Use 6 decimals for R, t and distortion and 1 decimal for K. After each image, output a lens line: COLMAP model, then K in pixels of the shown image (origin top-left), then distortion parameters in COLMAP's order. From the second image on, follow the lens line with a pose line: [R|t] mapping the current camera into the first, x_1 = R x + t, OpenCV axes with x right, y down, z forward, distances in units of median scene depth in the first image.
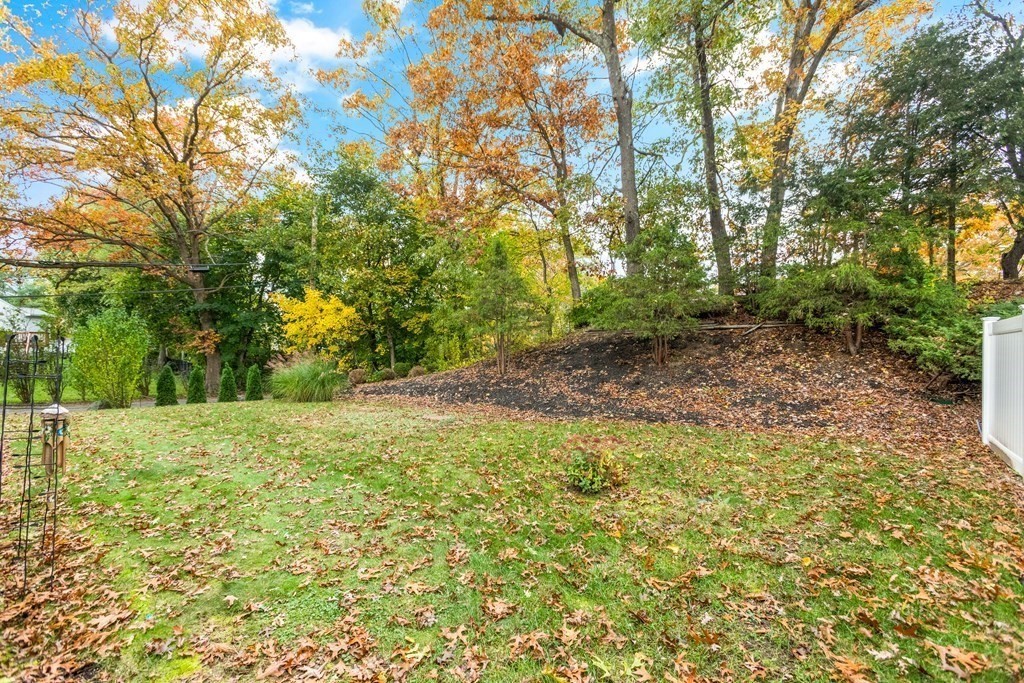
lens RADIAL K [[465.7, 0, 515.1], [0, 465.7, 354.5], [0, 0, 1]] dist [-0.013394, 0.006712]
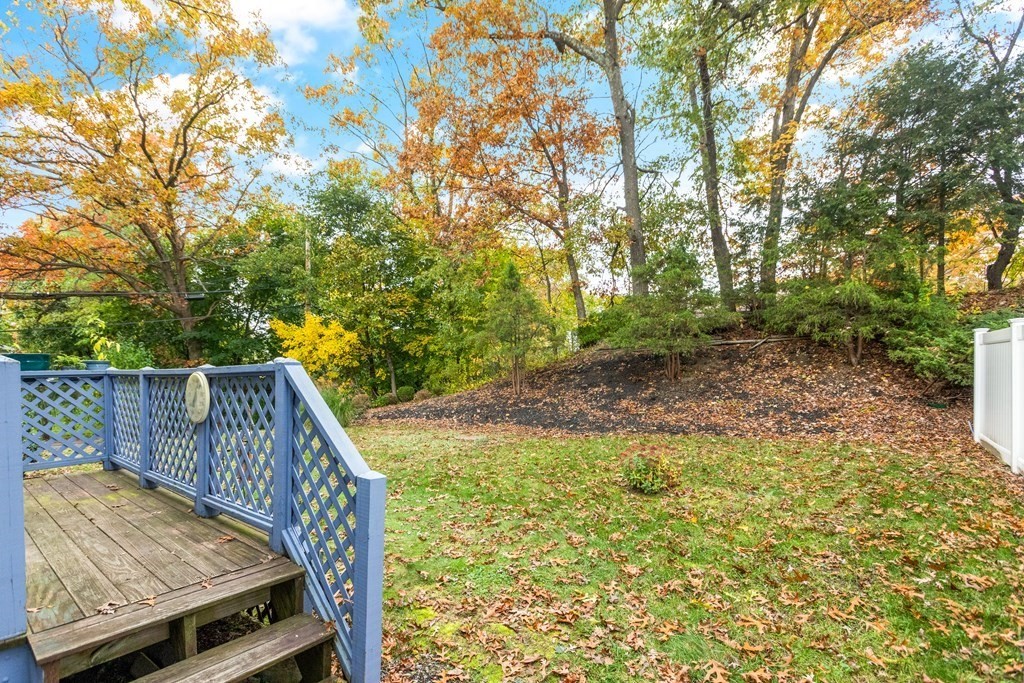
lens RADIAL K [[486.6, 0, 515.6], [0, 486.6, 387.9], [0, 0, 1]] dist [-0.022763, 0.012696]
pose [[0.998687, -0.031552, 0.040357, -0.068543], [0.030455, 0.999157, 0.027525, -0.001610], [-0.041191, -0.026260, 0.998806, -0.055641]]
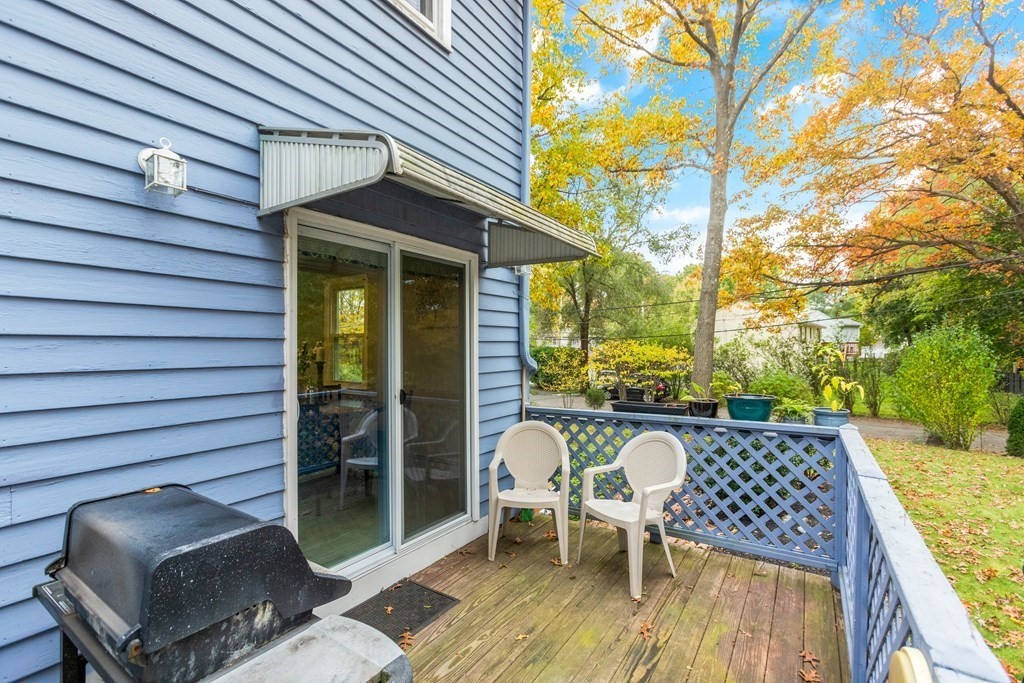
lens RADIAL K [[449.6, 0, 512.7], [0, 449.6, 343.3], [0, 0, 1]] dist [-0.002364, -0.000722]
pose [[0.132021, -0.020975, -0.991025, -0.176362], [-0.001175, 0.999772, -0.021316, -0.046283], [0.991246, 0.003979, 0.131967, 0.128304]]
